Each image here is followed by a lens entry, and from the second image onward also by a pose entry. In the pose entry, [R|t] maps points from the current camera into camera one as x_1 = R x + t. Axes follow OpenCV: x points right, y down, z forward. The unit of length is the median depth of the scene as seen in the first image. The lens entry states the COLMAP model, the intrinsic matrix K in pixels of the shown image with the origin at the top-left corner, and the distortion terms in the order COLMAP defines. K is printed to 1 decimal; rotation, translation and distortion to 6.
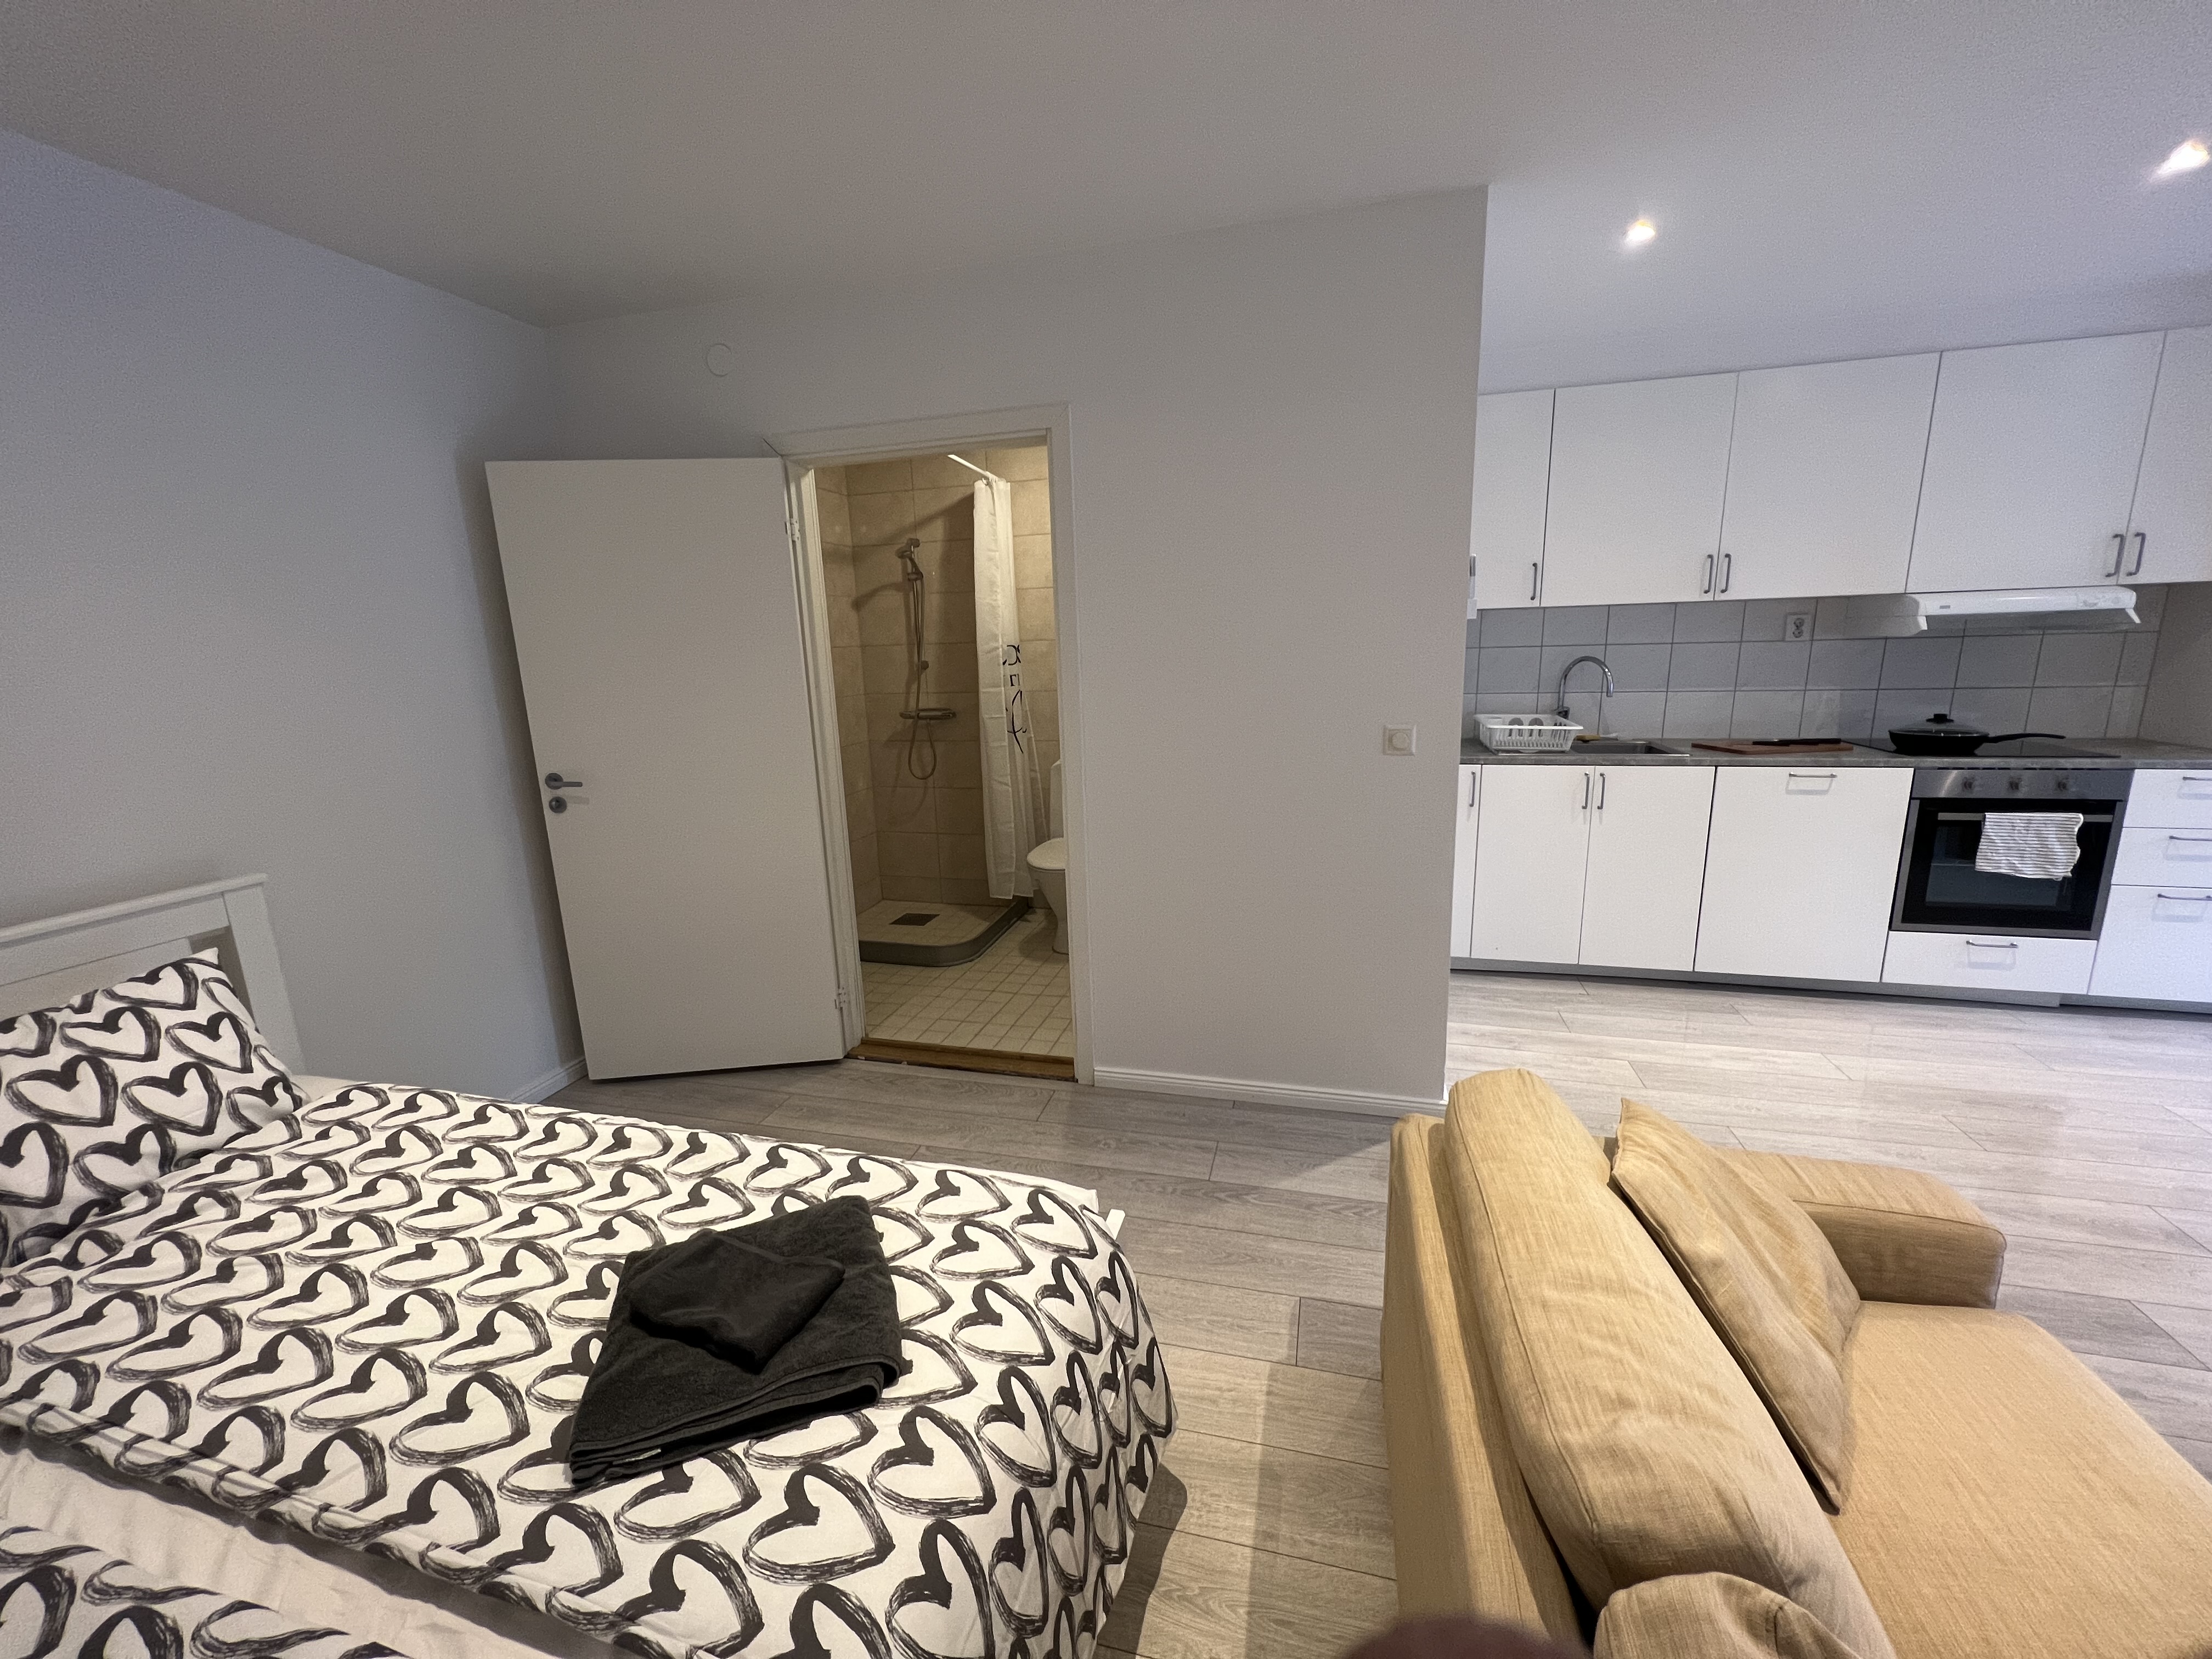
lens RADIAL K [[884.1, 0, 1102.6], [0, 884.1, 825.8], [0, 0, 1]] dist [-0.000923, -0.000110]
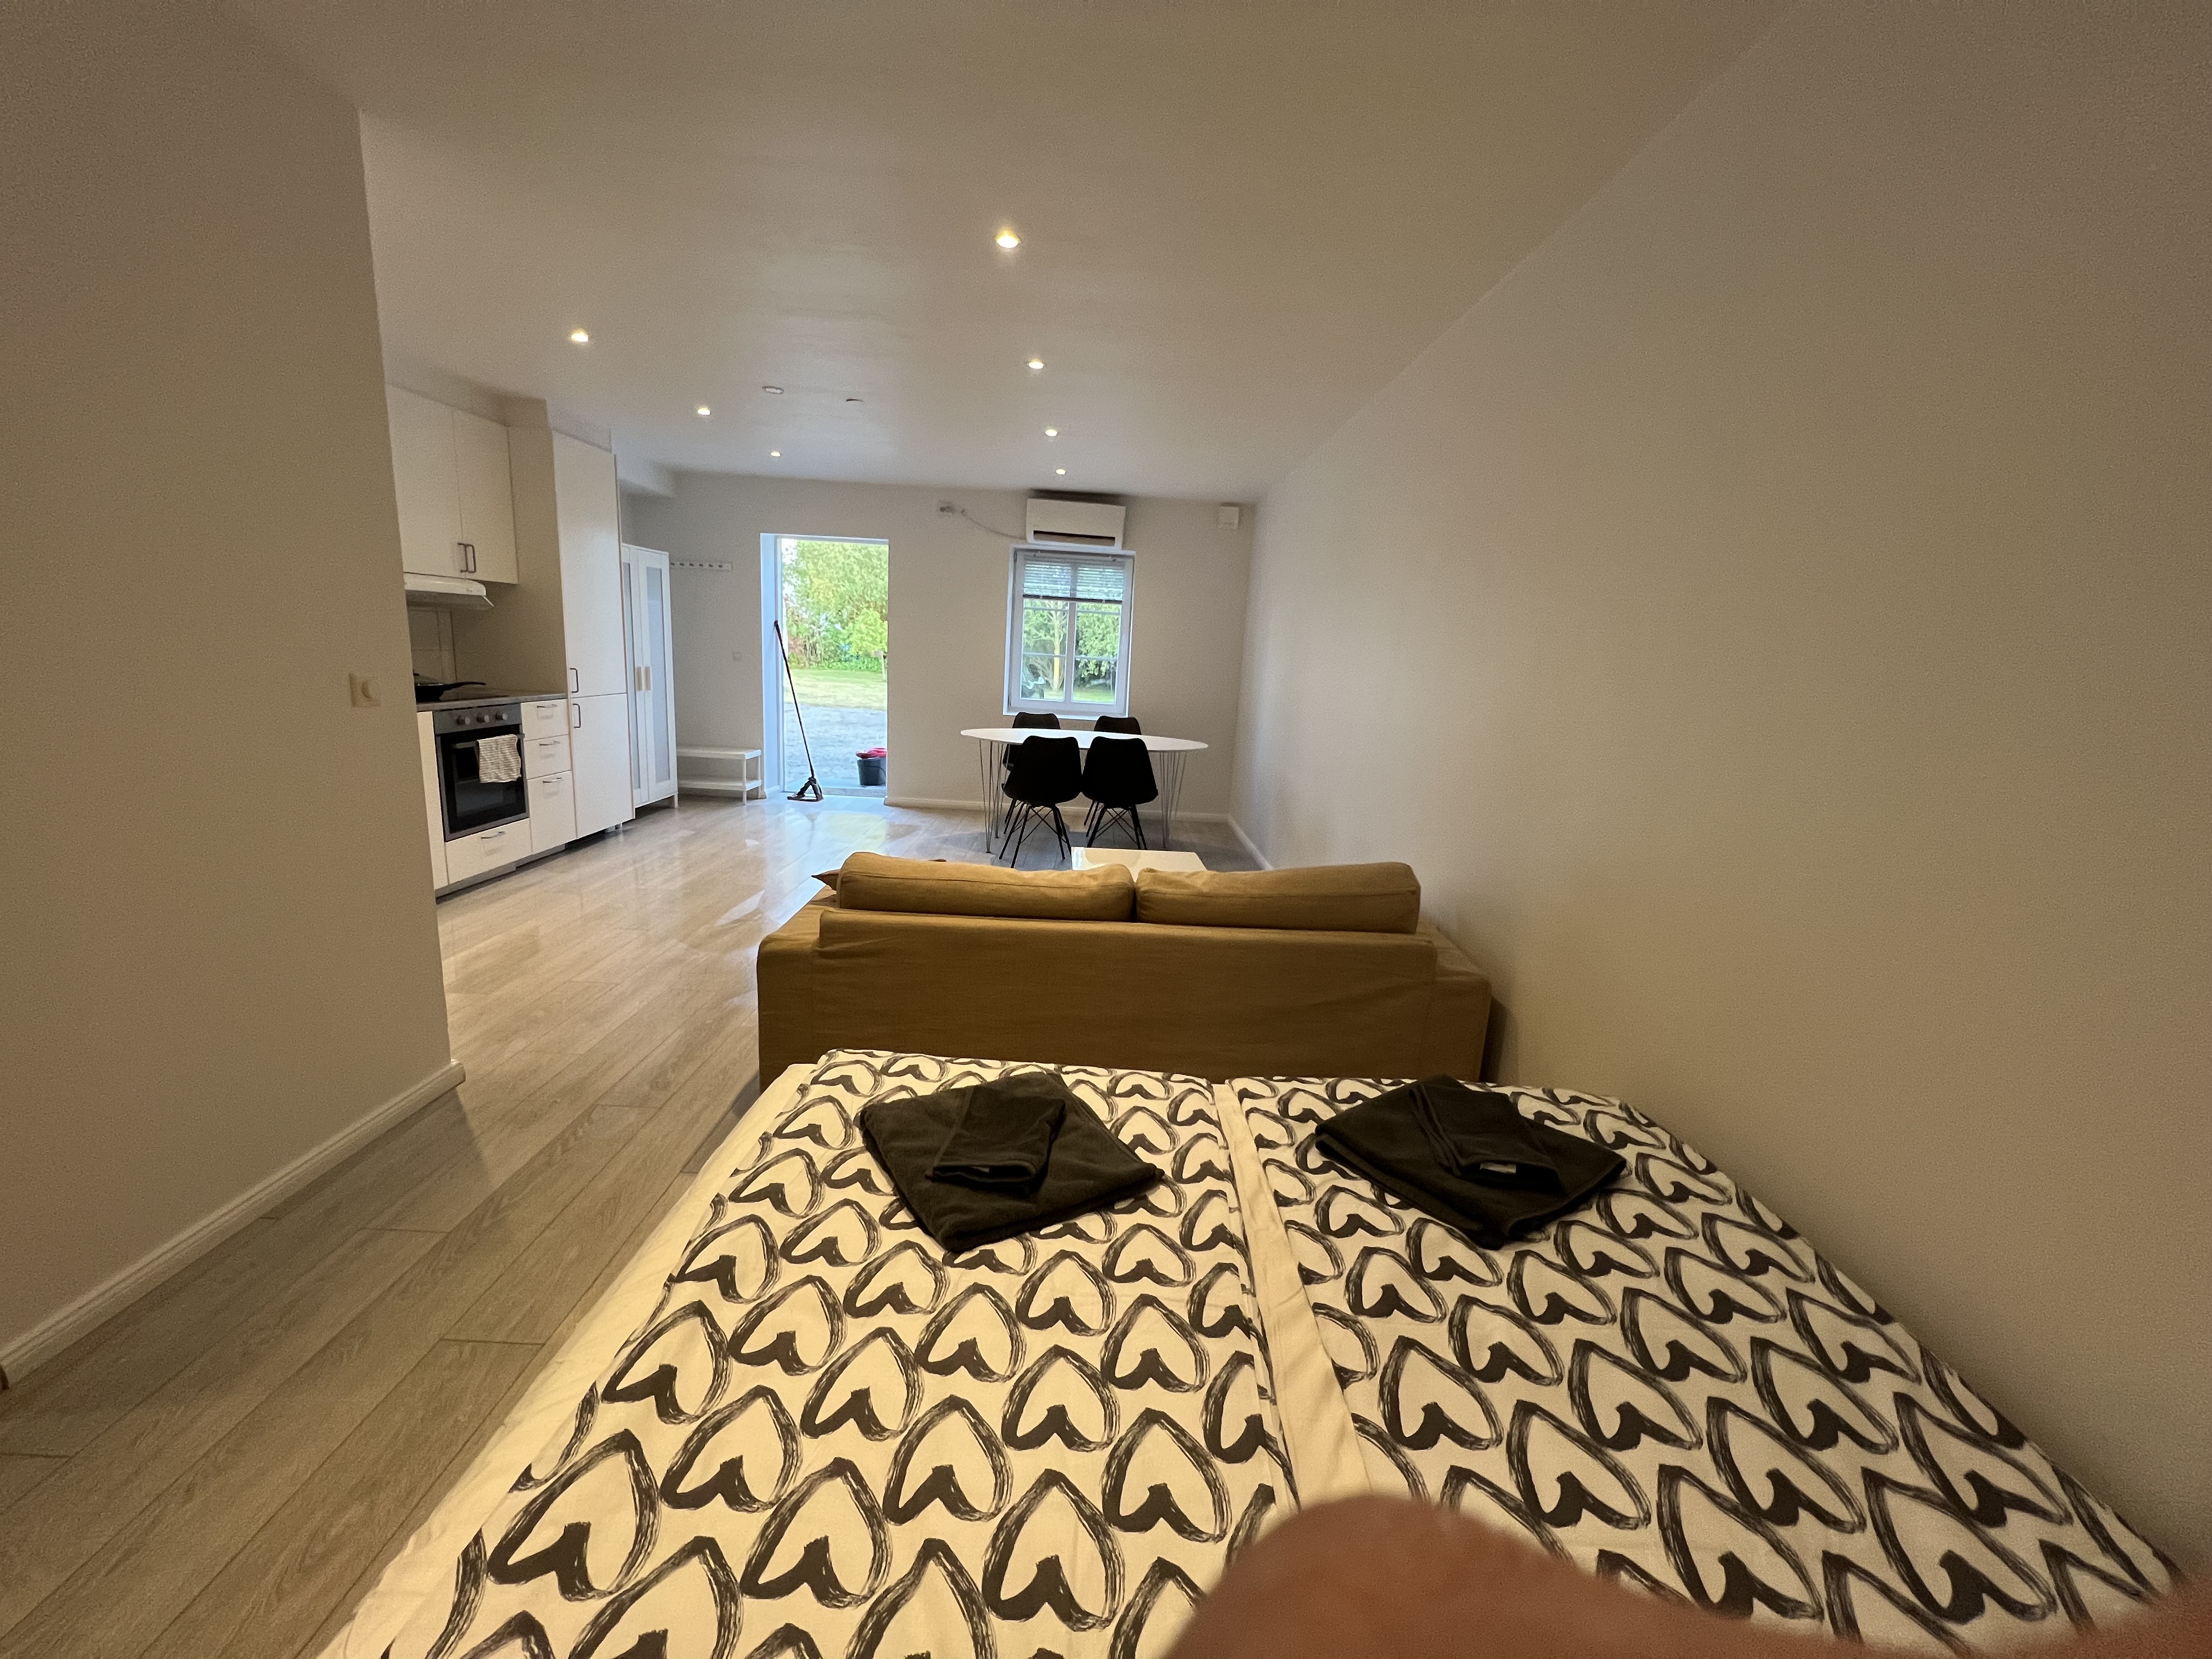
lens RADIAL K [[884.1, 0, 1102.6], [0, 884.1, 825.8], [0, 0, 1]] dist [-0.000923, -0.000110]
pose [[-0.263563, -0.171146, 0.949338, -0.601823], [0.155035, 0.963827, 0.216800, -0.034740], [-0.952102, 0.204321, -0.227496, 0.432807]]
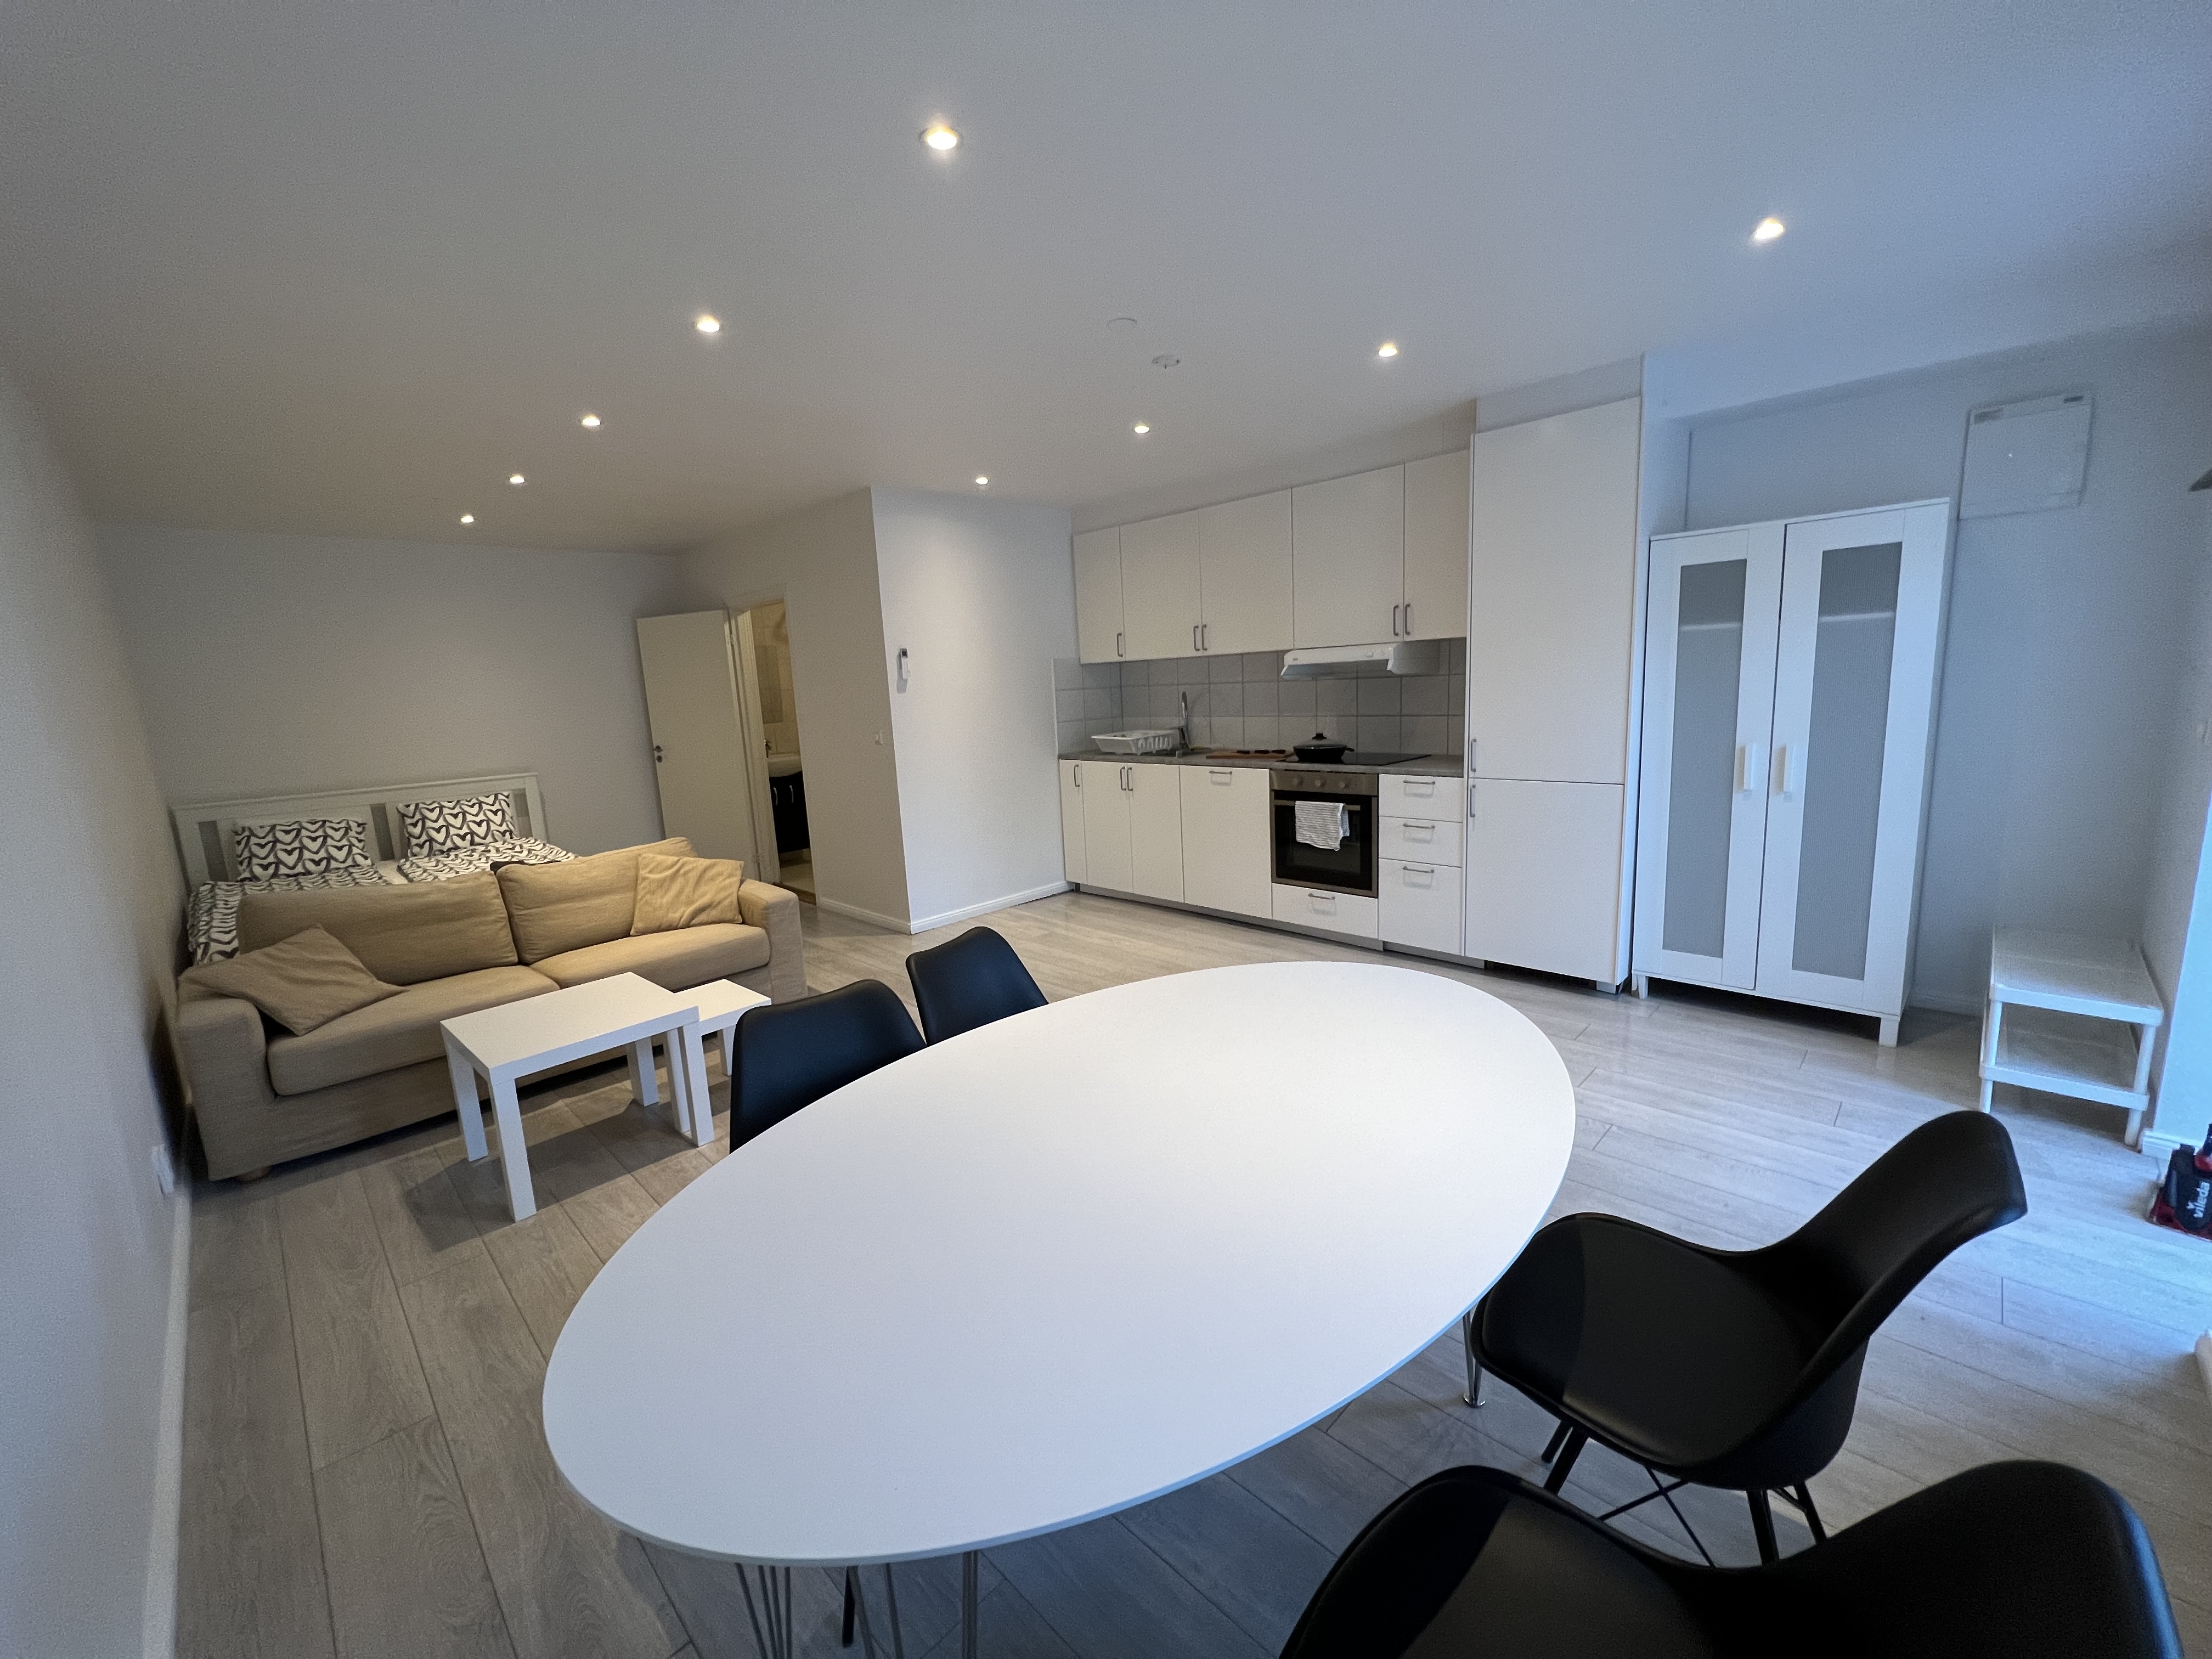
lens RADIAL K [[884.1, 0, 1102.6], [0, 884.1, 825.8], [0, 0, 1]] dist [-0.000923, -0.000110]
pose [[0.866052, 0.070968, -0.494892, 1.503652], [-0.082018, 0.996631, -0.000613, 0.055476], [0.493181, 0.041121, 0.868954, -0.434762]]
